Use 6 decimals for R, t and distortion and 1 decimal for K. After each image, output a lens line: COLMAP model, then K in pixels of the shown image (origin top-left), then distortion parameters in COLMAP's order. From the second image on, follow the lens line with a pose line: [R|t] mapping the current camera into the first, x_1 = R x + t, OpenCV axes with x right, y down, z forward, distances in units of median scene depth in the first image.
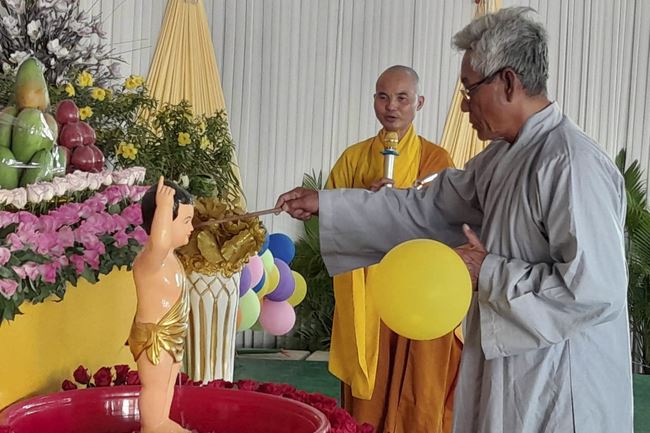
lens RADIAL K [[1426.0, 0, 324.9], [0, 1426.0, 227.4], [0, 0, 1]] dist [0.191715, -0.121699]
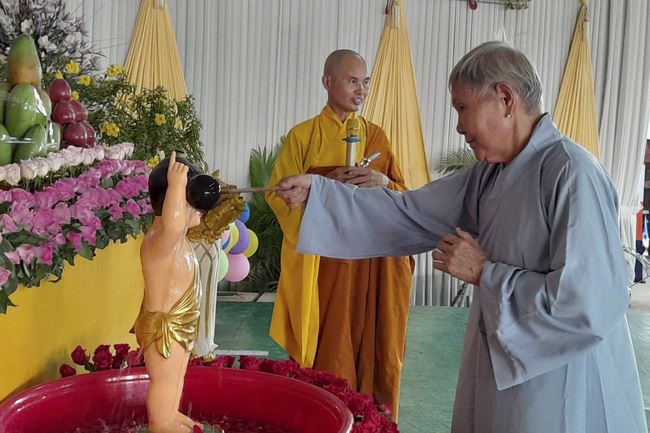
lens RADIAL K [[996.7, 0, 324.9], [0, 996.7, 197.4], [0, 0, 1]] dist [0.245709, -0.758707]
pose [[0.996300, -0.005881, 0.085744, -0.054907], [0.004977, 0.999930, 0.010753, -0.009853], [-0.085801, -0.010286, 0.996259, 0.269388]]
